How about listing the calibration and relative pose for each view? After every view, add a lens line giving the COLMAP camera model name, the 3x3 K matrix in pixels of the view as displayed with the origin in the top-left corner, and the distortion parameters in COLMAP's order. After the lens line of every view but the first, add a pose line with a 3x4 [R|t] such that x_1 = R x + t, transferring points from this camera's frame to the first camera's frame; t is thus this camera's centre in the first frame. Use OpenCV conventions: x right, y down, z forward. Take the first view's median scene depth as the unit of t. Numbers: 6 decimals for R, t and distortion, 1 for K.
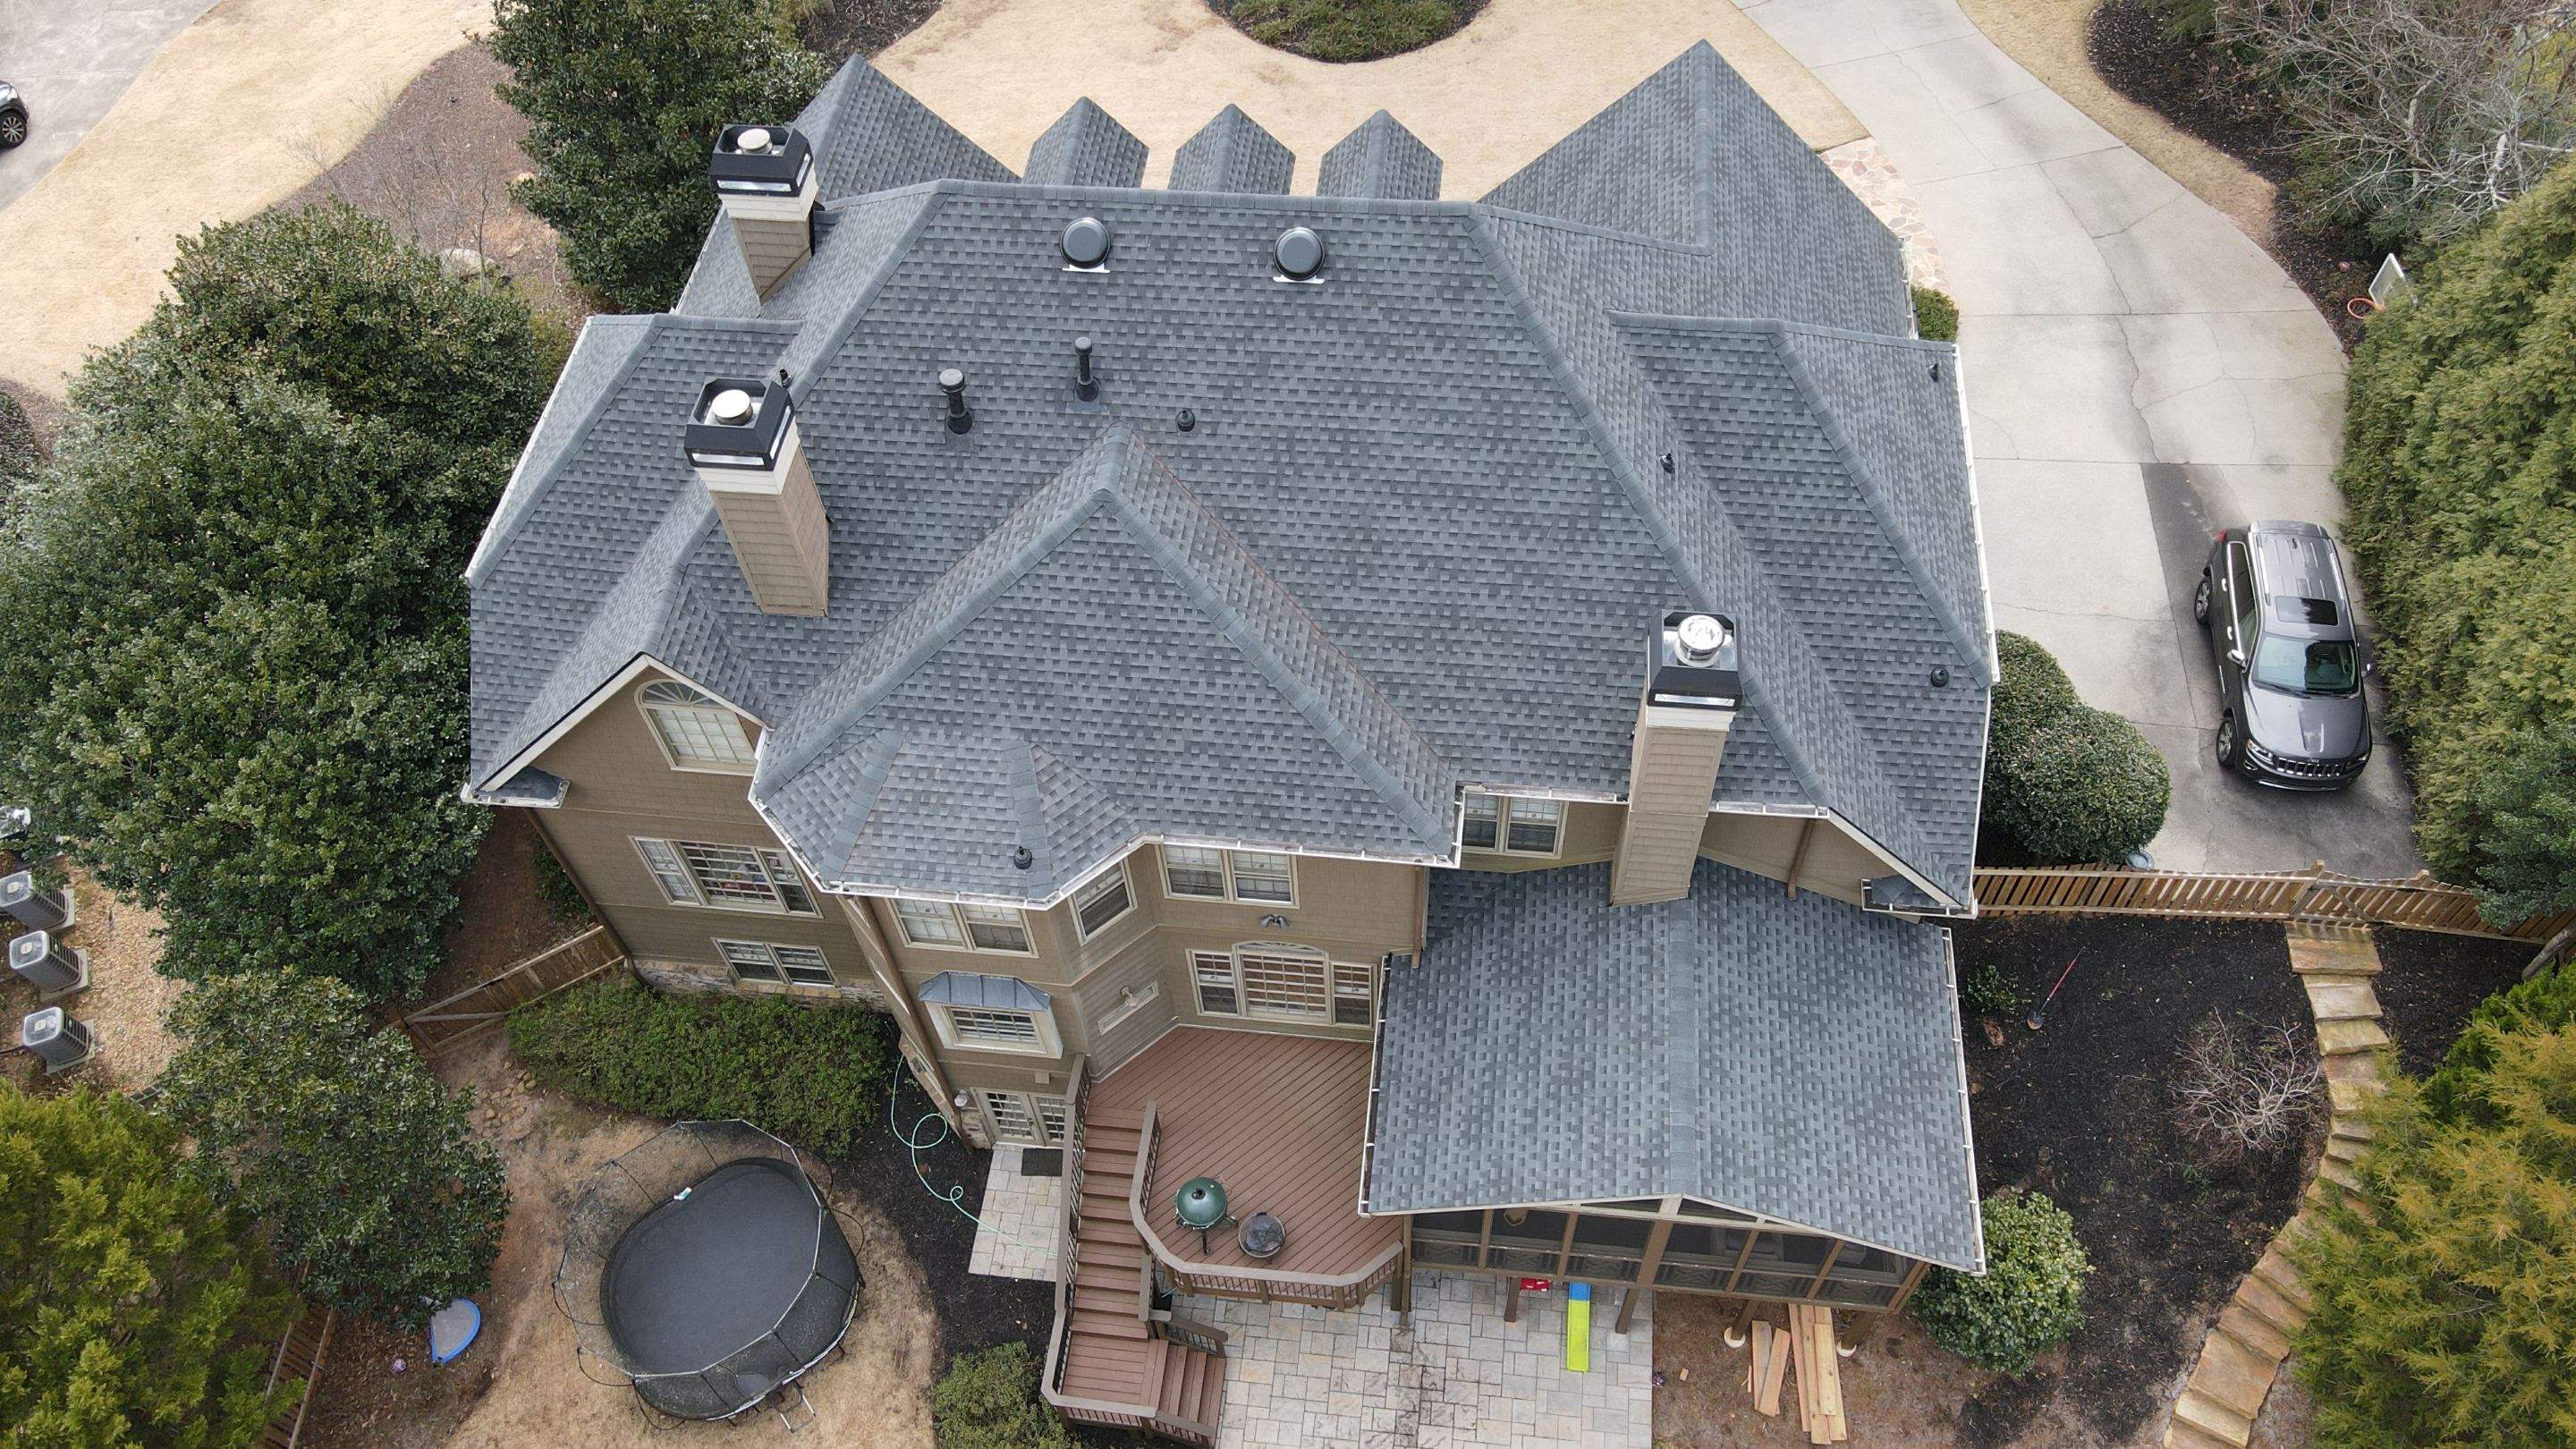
lens RADIAL K [[1905.4, 0, 1290.2], [0, 1905.4, 710.5], [0, 0, 1]] dist [0.001488, 0.018864]
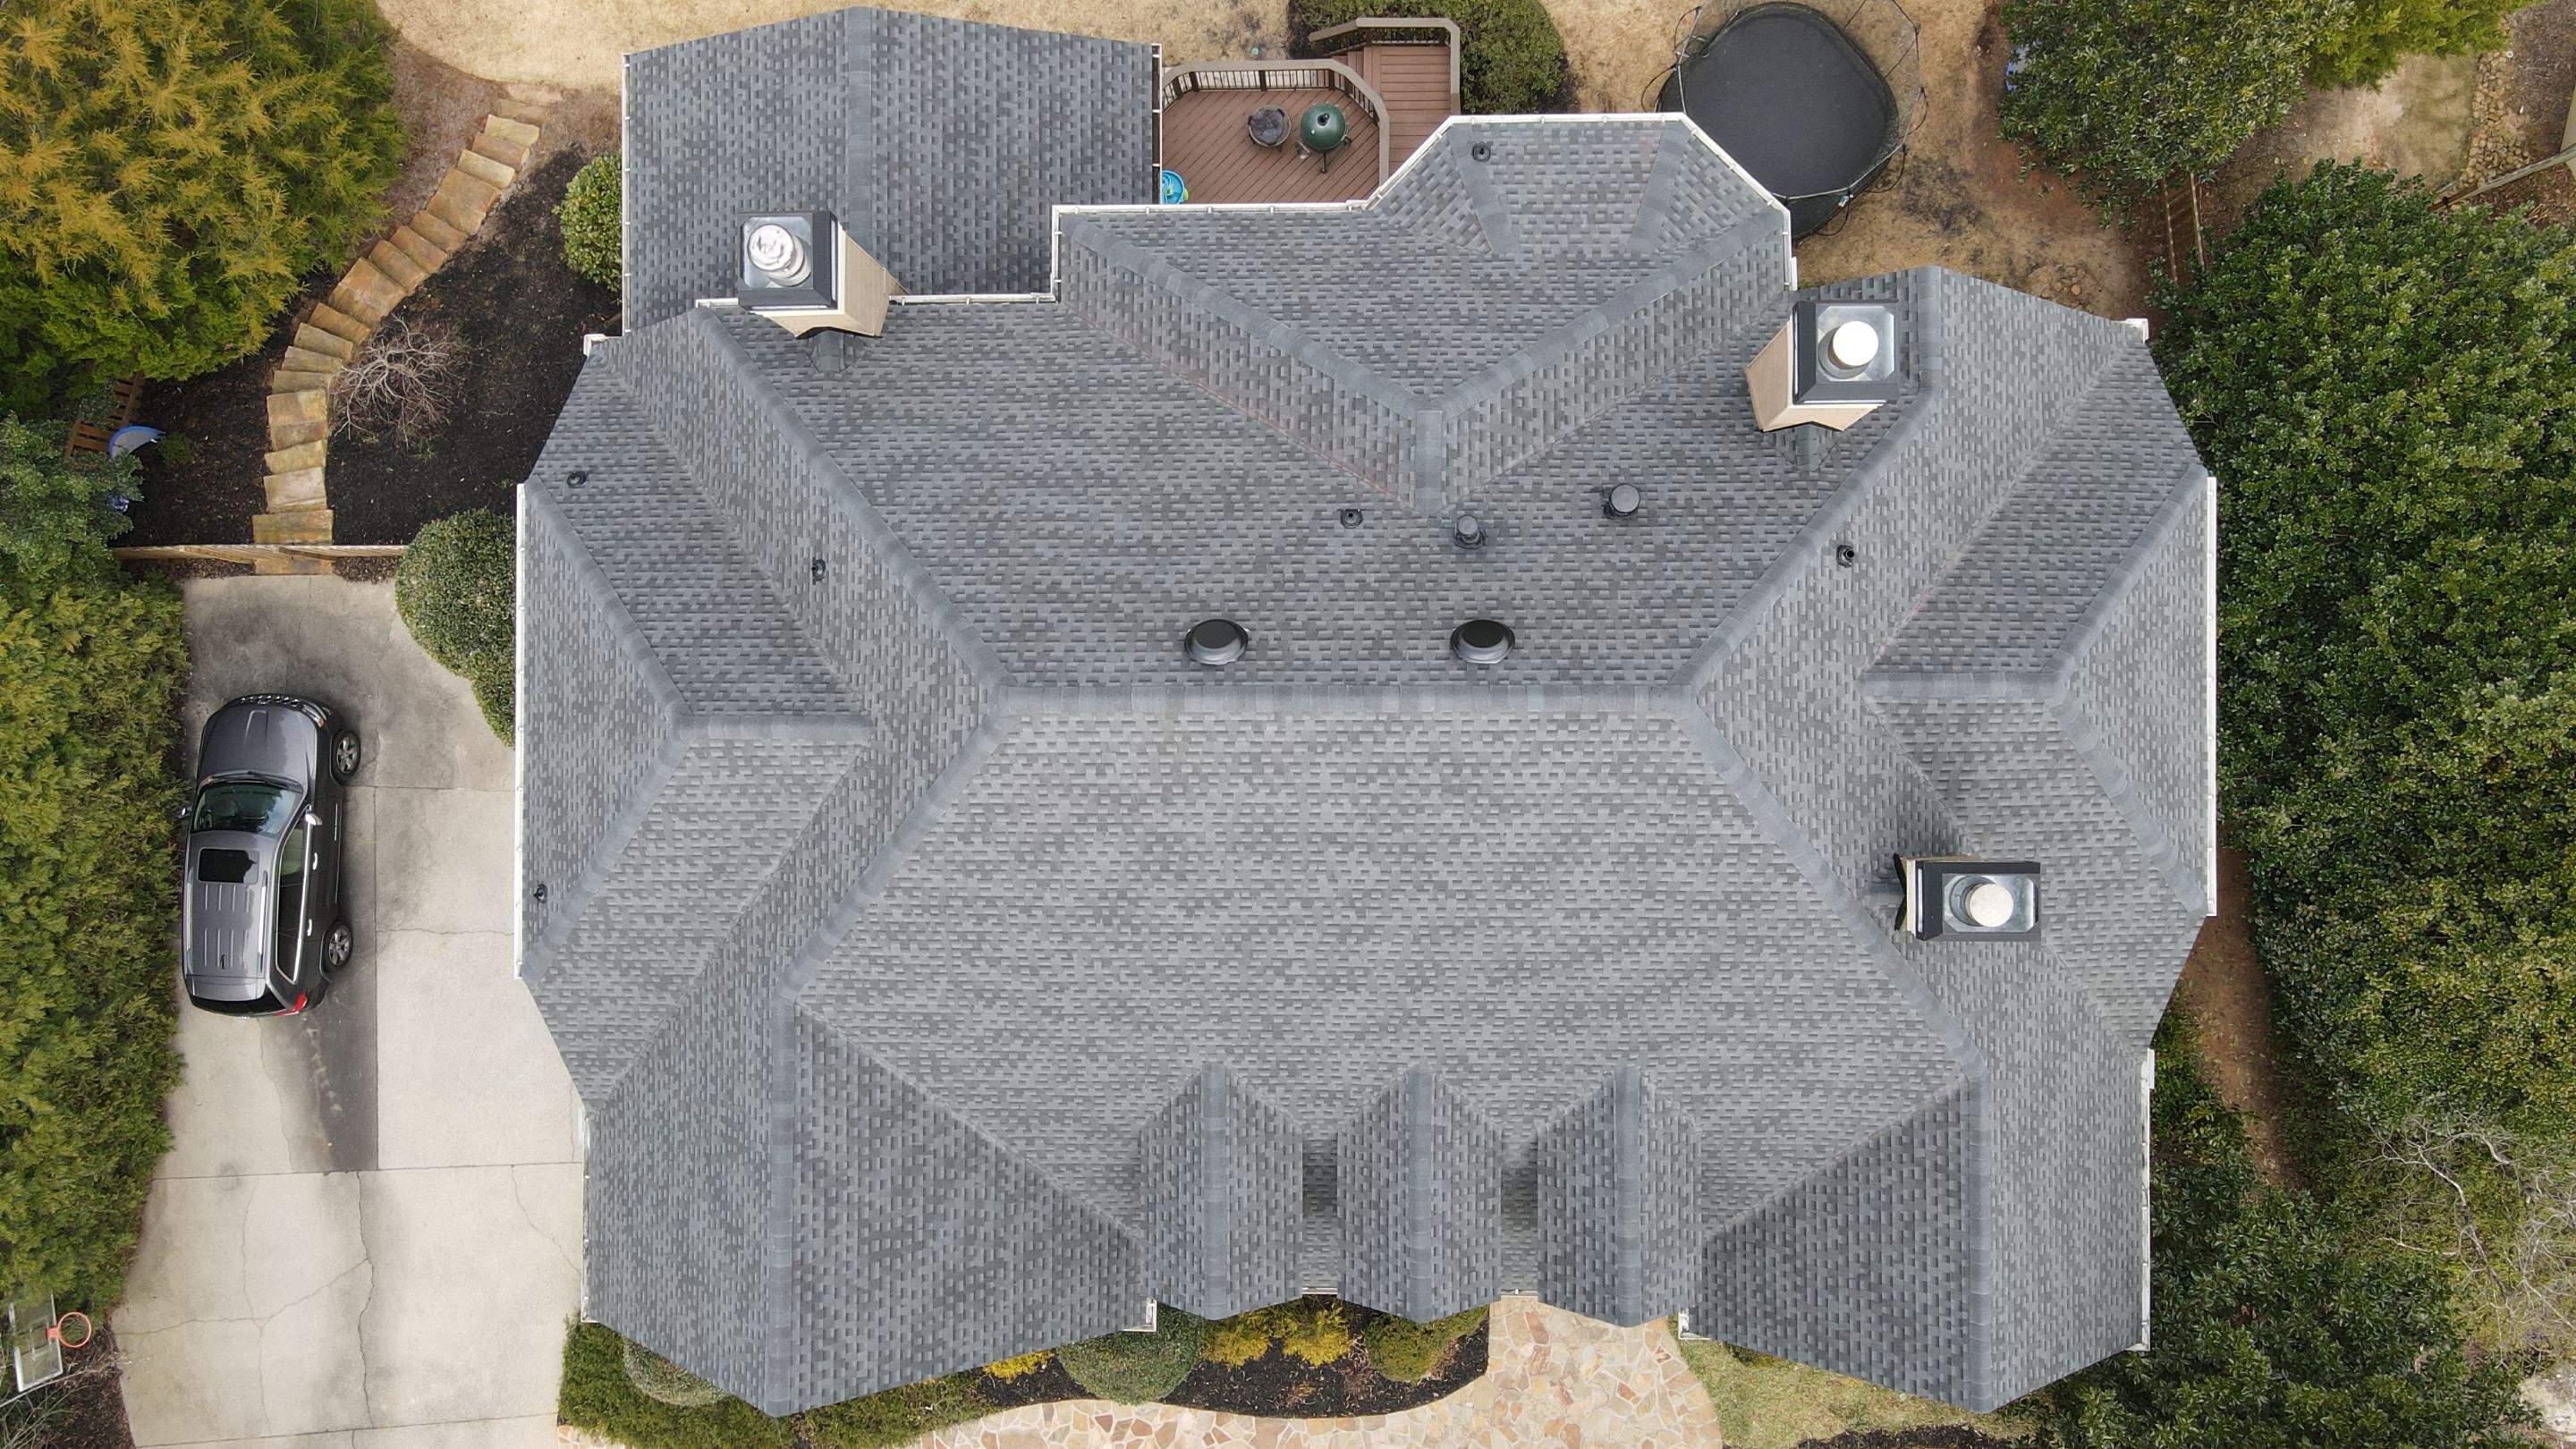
lens RADIAL K [[1905.4, 0, 1290.0], [0, 1905.4, 722.2], [0, 0, 1]] dist [0.001488, 0.018864]
pose [[-0.989540, 0.115850, 0.085961, -0.077361], [-0.042103, -0.801871, 0.596012, -0.624097], [0.137977, 0.586158, 0.798361, 0.306299]]
